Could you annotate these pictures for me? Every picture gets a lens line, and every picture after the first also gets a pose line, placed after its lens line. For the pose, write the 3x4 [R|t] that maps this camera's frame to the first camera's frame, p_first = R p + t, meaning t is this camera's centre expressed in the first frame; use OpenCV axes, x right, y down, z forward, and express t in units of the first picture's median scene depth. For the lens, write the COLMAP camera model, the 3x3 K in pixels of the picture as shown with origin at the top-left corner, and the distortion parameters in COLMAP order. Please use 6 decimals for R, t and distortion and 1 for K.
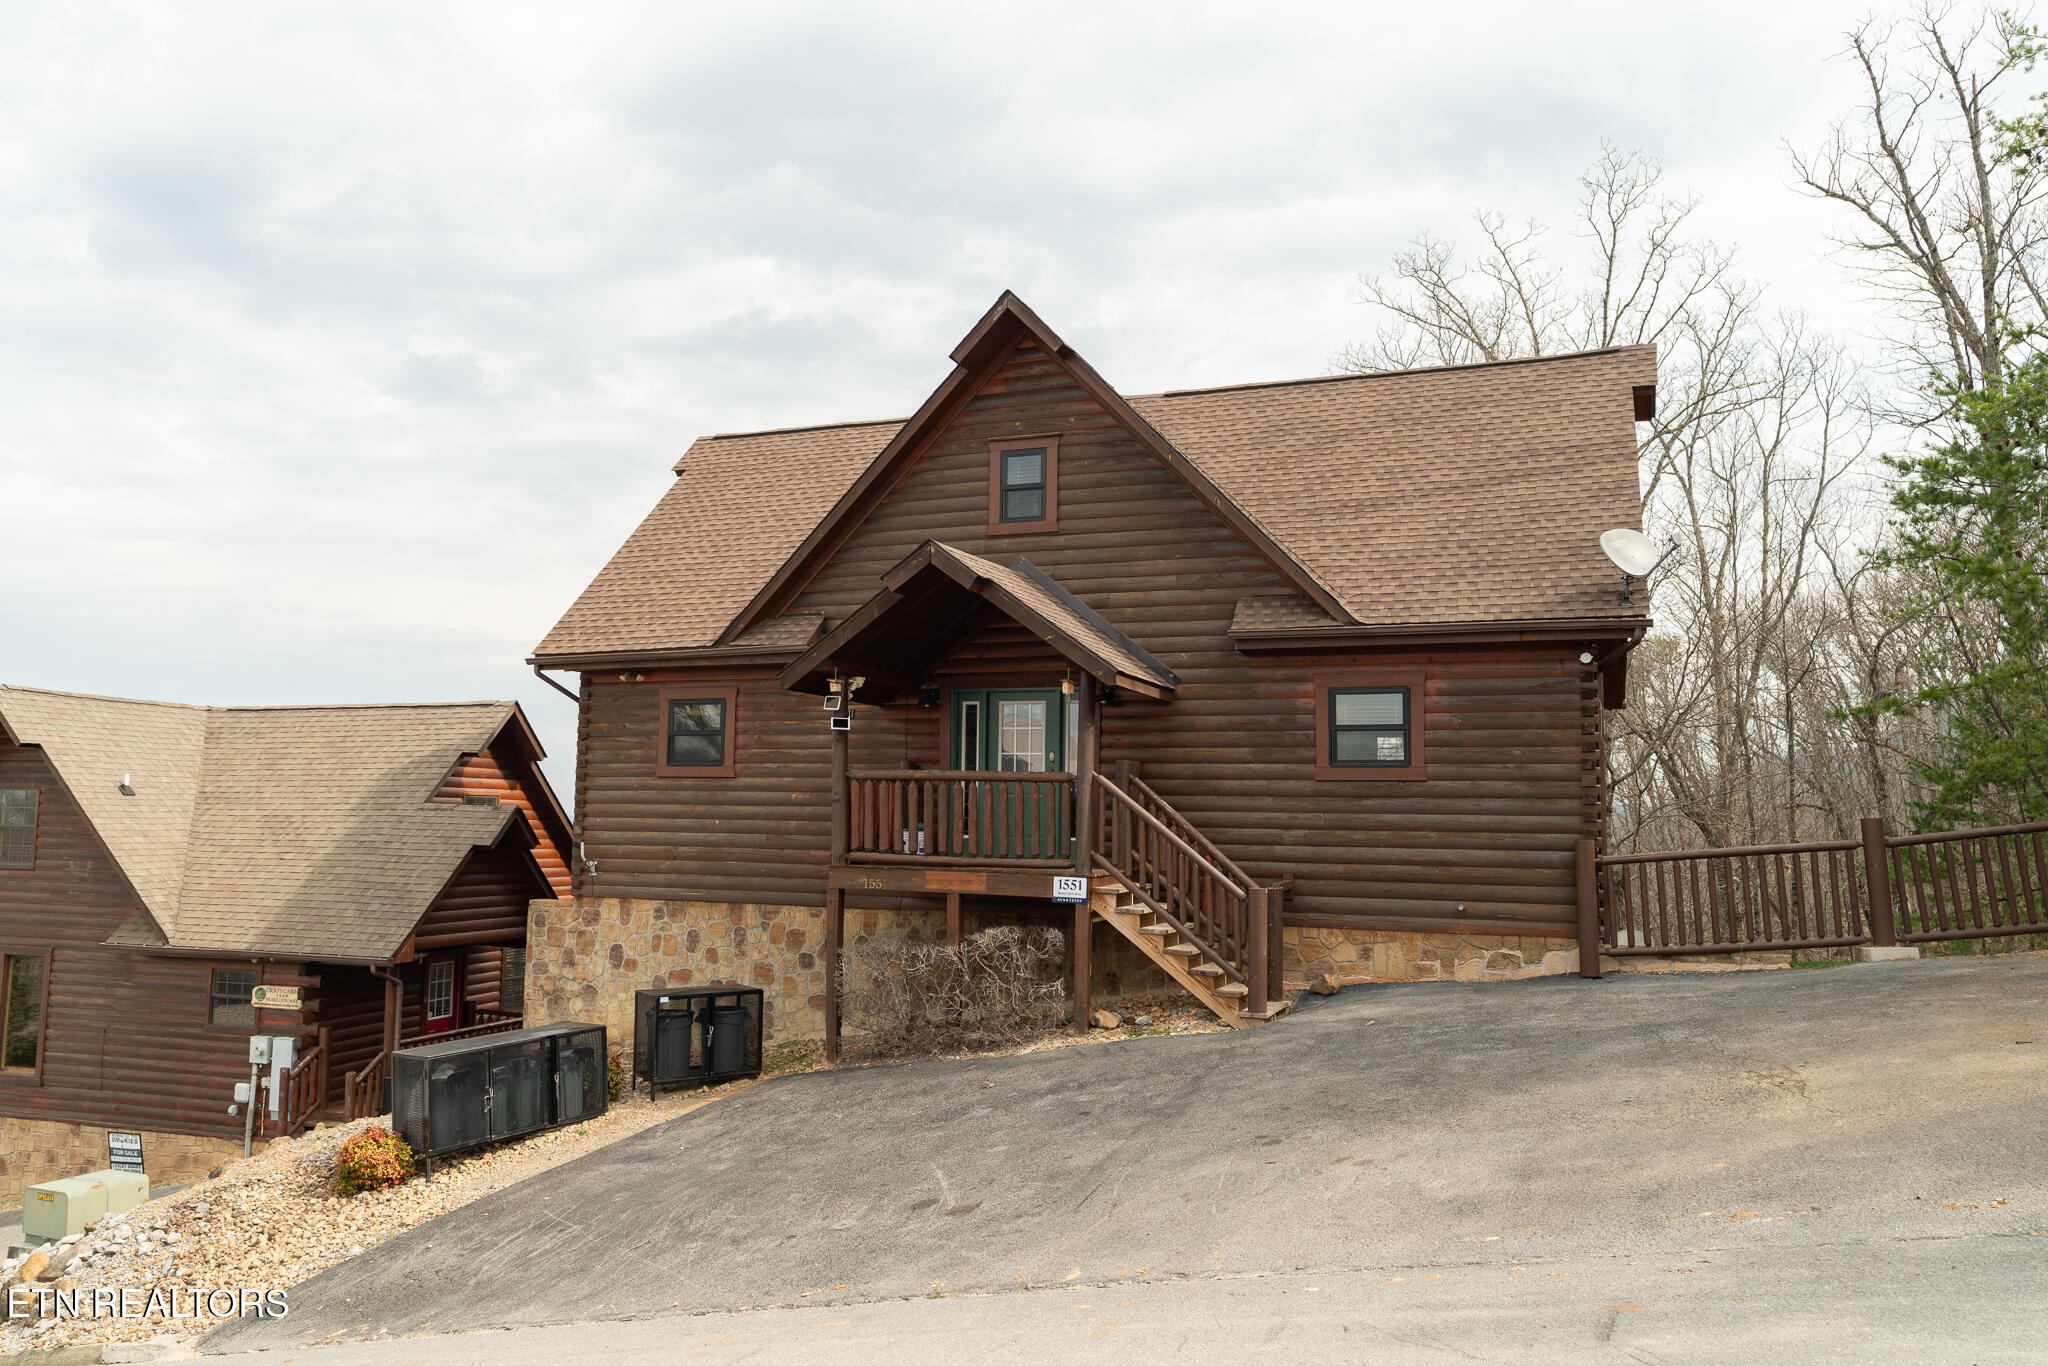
lens RADIAL K [[1465.2, 0, 1026.6], [0, 1465.2, 689.7], [0, 0, 1]] dist [-0.000686, 0.008273]
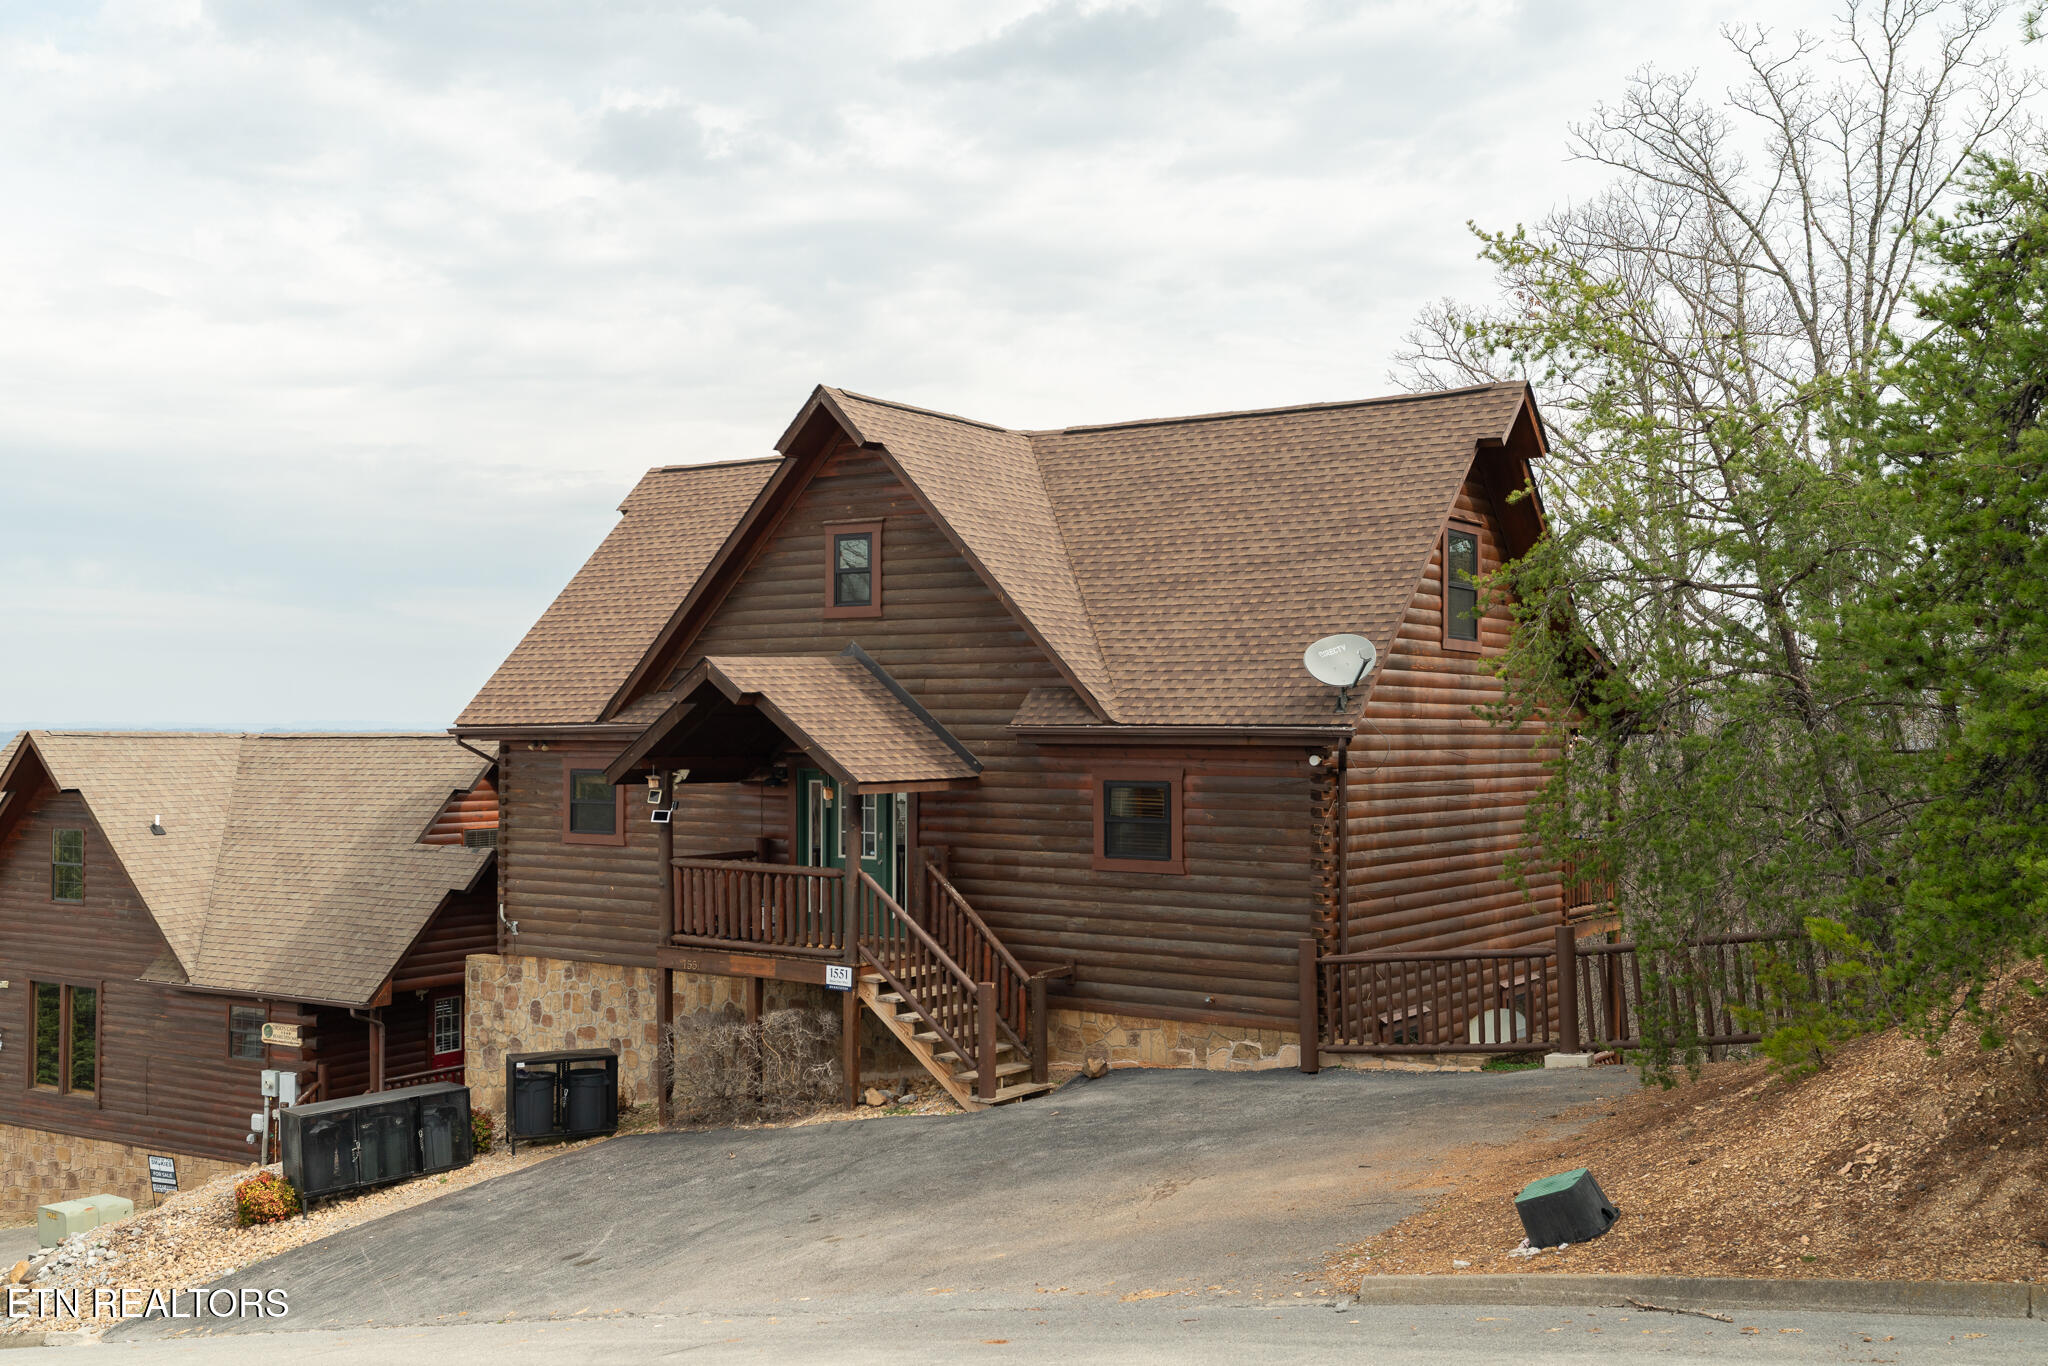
lens RADIAL K [[2077.5, 0, 1022.8], [0, 2077.5, 681.3], [0, 0, 1]] dist [0.015242, 0.000000]
pose [[0.971306, -0.017667, -0.237177, 0.466853], [0.034078, 0.997285, 0.065272, -0.156717], [0.235380, -0.071481, 0.969271, -0.389287]]
